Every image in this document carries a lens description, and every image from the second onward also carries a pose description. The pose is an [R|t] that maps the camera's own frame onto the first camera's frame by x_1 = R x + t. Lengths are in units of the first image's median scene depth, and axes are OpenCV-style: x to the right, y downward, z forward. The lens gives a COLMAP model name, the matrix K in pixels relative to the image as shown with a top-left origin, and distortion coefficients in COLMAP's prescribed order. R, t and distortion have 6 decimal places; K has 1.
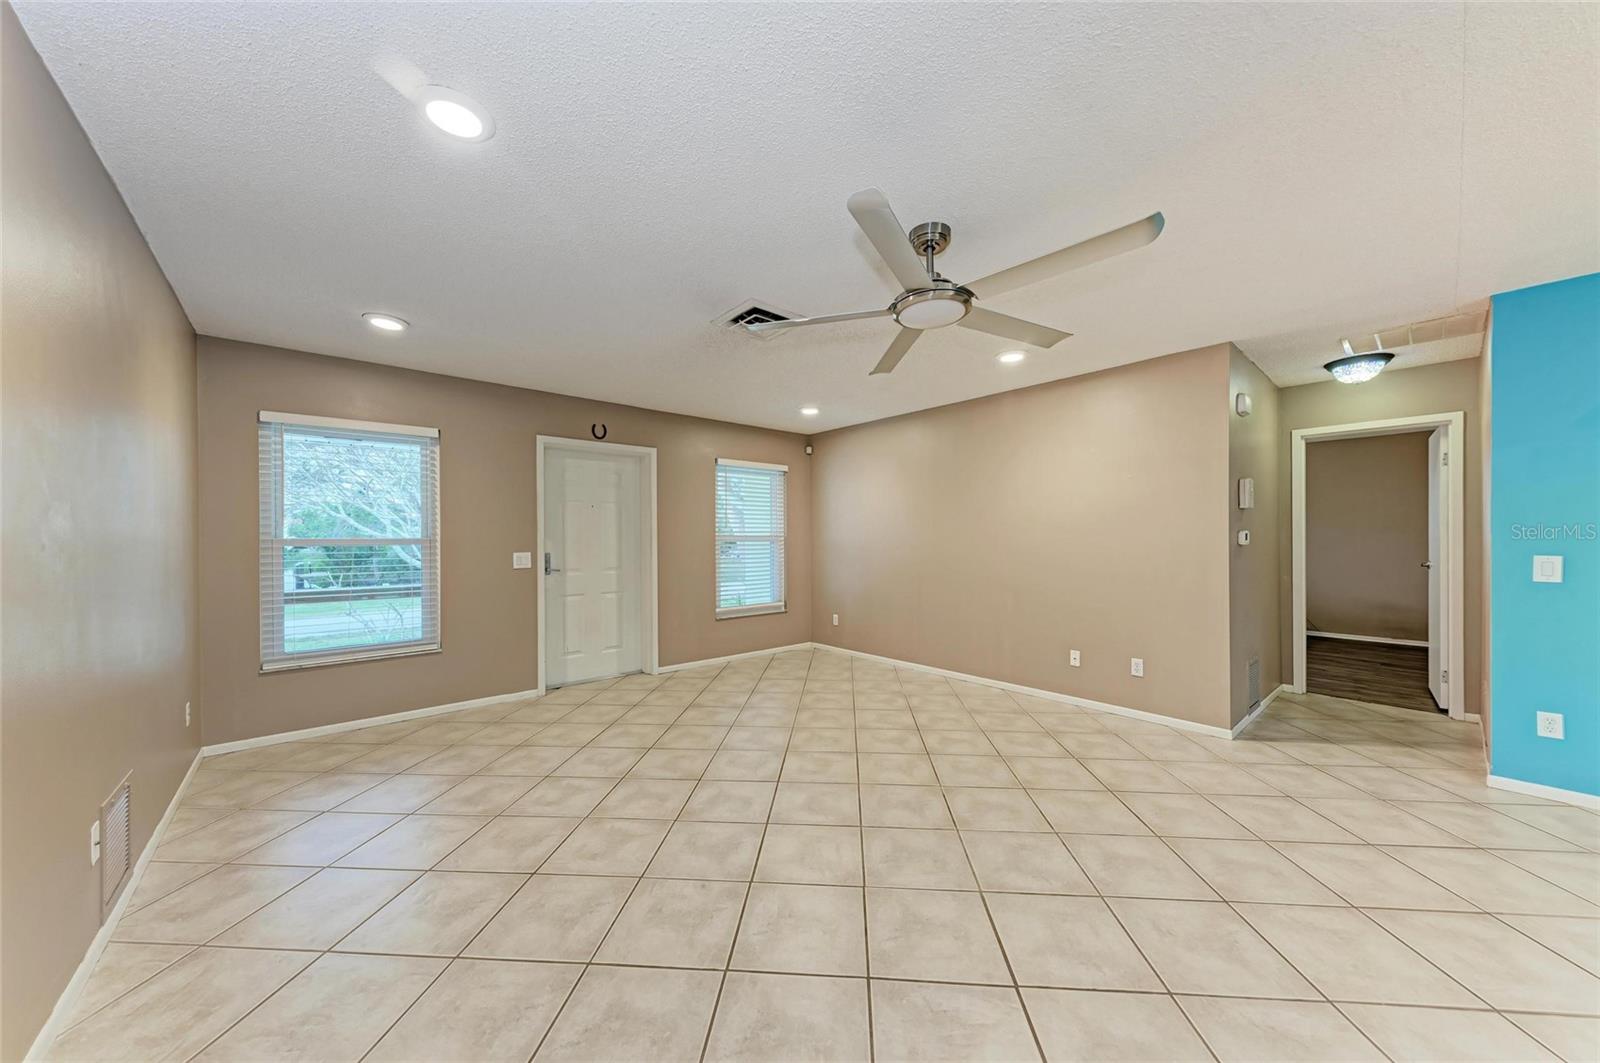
lens RADIAL K [[549.5, 0, 791.1], [0, 549.5, 532.6], [0, 0, 1]] dist [0.012798, -0.002511]
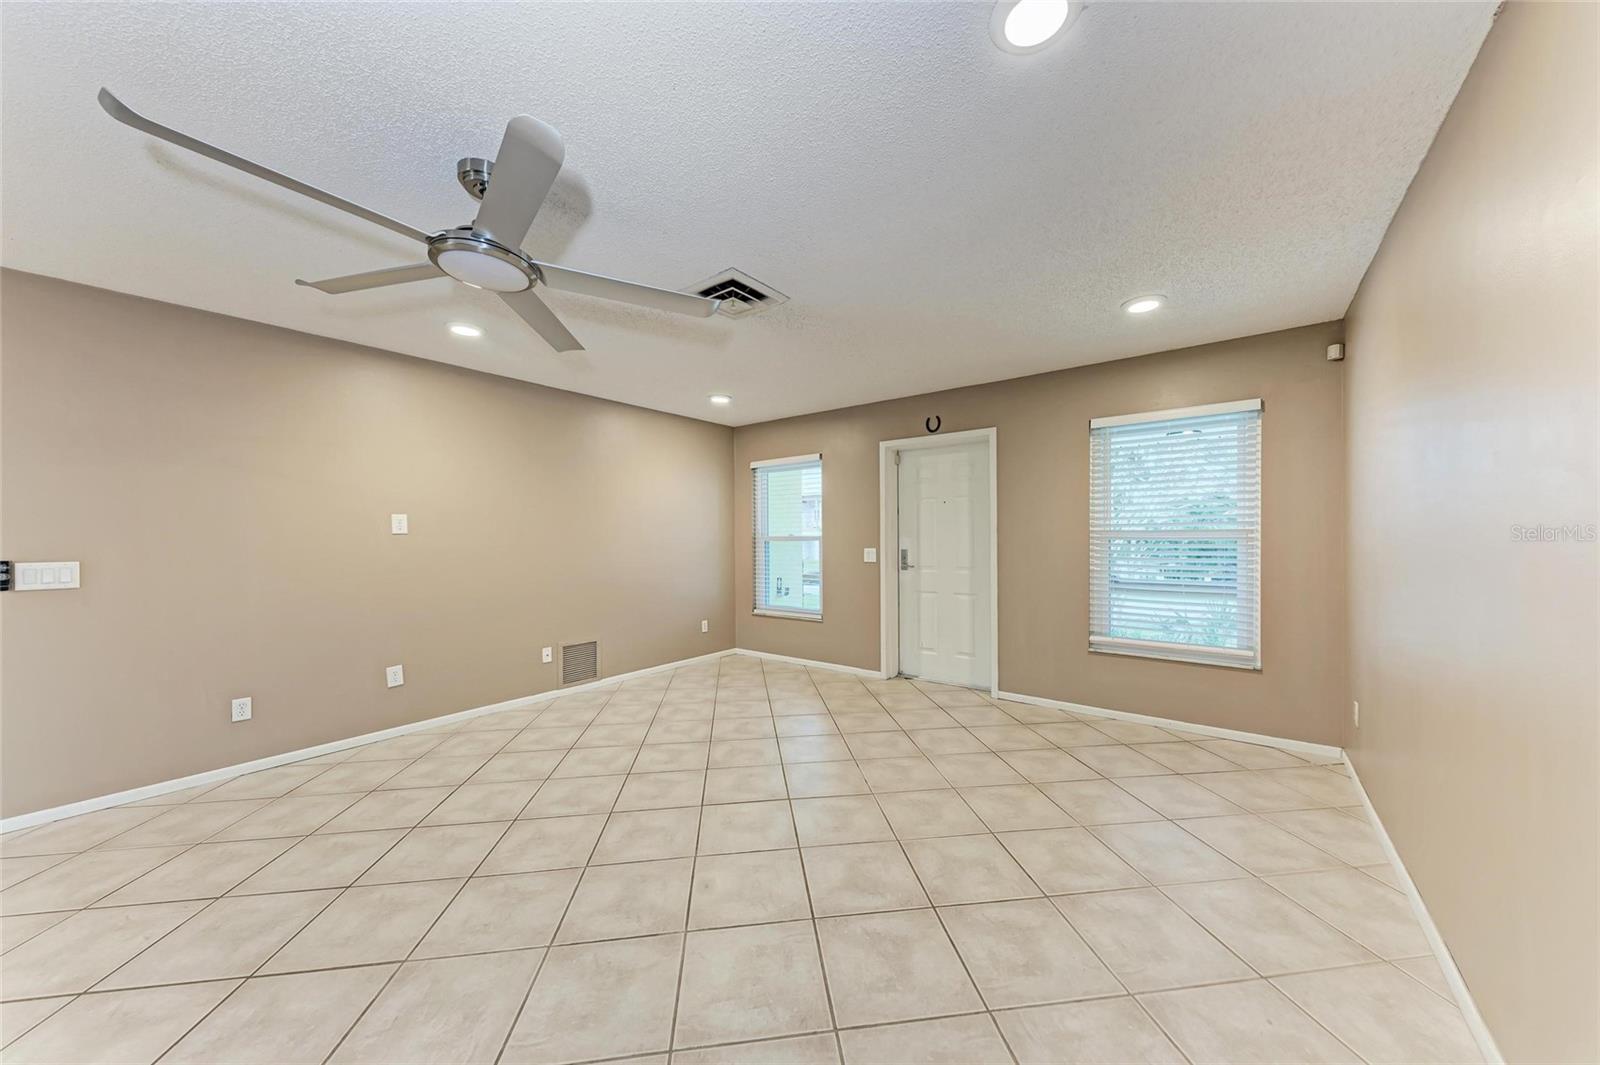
lens RADIAL K [[549.5, 0, 828.2], [0, 549.5, 539.2], [0, 0, 1]] dist [0.012798, -0.002511]
pose [[0.222597, 0.005512, -0.974895, 0.545625], [0.013968, 0.999863, 0.008843, 0.005426], [0.974811, -0.015586, 0.222489, 0.604803]]
